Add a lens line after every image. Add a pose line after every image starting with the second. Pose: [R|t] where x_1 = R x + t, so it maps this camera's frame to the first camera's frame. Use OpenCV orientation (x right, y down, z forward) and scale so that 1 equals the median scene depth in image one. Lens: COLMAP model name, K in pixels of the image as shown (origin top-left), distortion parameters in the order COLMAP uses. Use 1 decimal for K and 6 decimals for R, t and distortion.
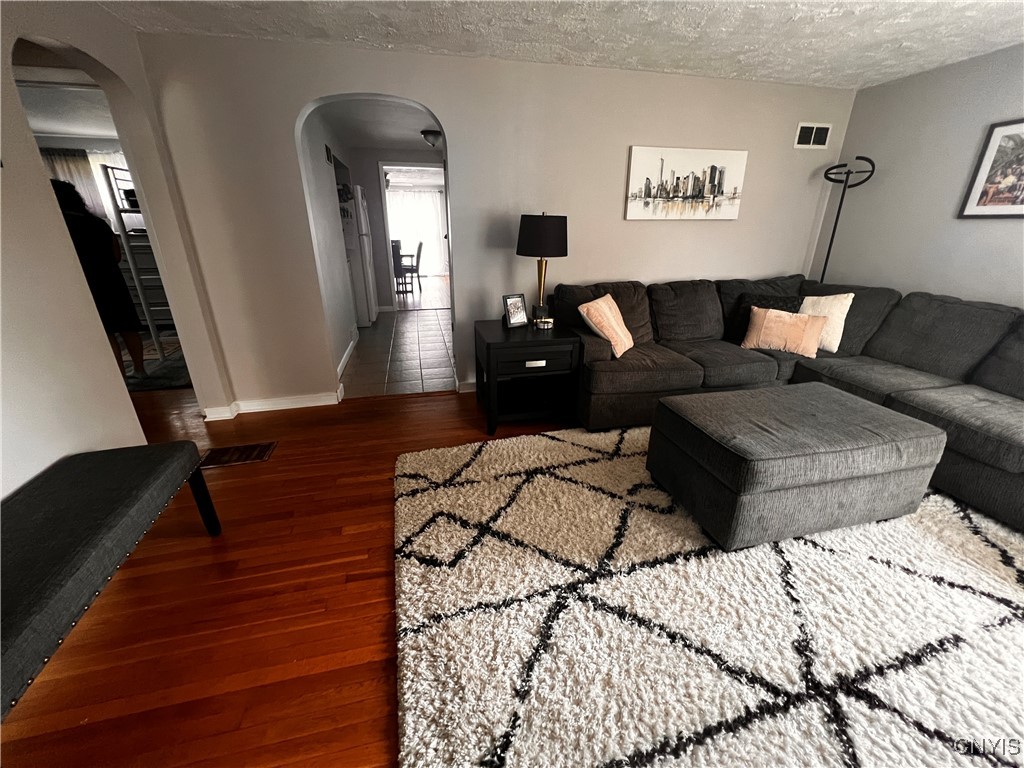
lens RADIAL K [[408.7, 0, 509.9], [0, 408.7, 380.7], [0, 0, 1]] dist [-0.001808, 0.000130]
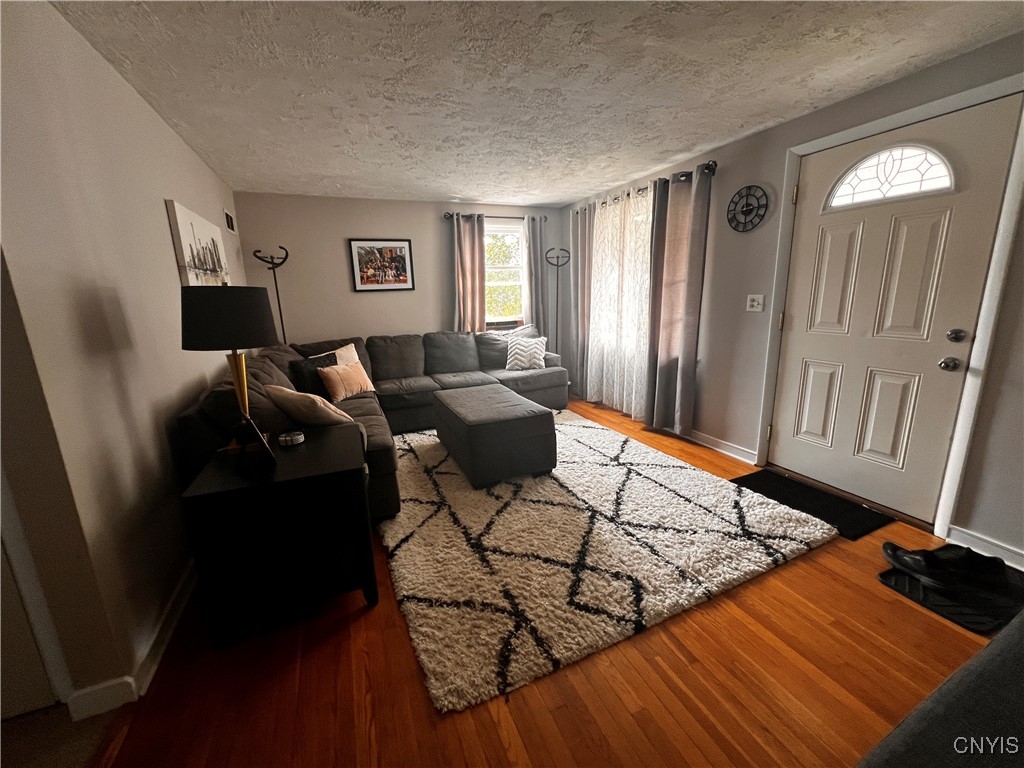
lens RADIAL K [[410.4, 0, 509.7], [0, 410.4, 379.8], [0, 0, 1]] dist [-0.002478, 0.000302]
pose [[-0.162844, -0.205286, 0.965059, -0.794924], [0.387133, 0.886383, 0.253875, -0.330733], [-0.907530, 0.414948, -0.064869, 0.864865]]
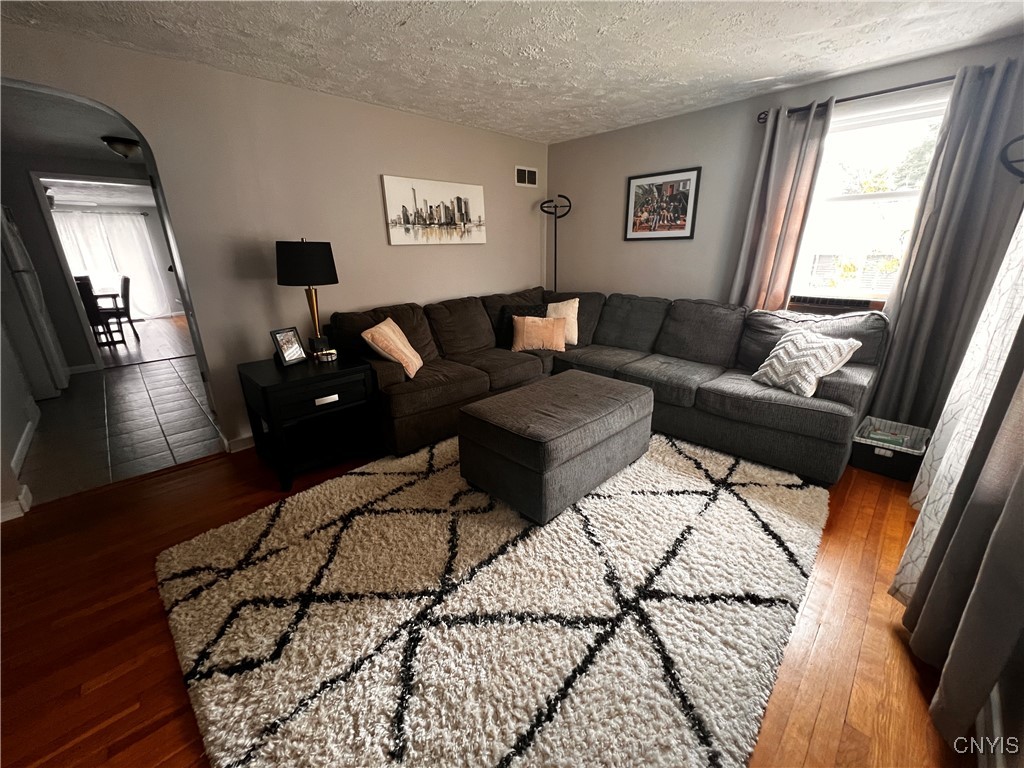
lens RADIAL K [[408.7, 0, 508.5], [0, 408.7, 380.6], [0, 0, 1]] dist [-0.001808, 0.000130]
pose [[0.855506, -0.175126, 0.487279, -0.031996], [0.201682, 0.979449, -0.002080, 0.000739], [-0.476900, 0.100055, 0.873244, -0.000619]]
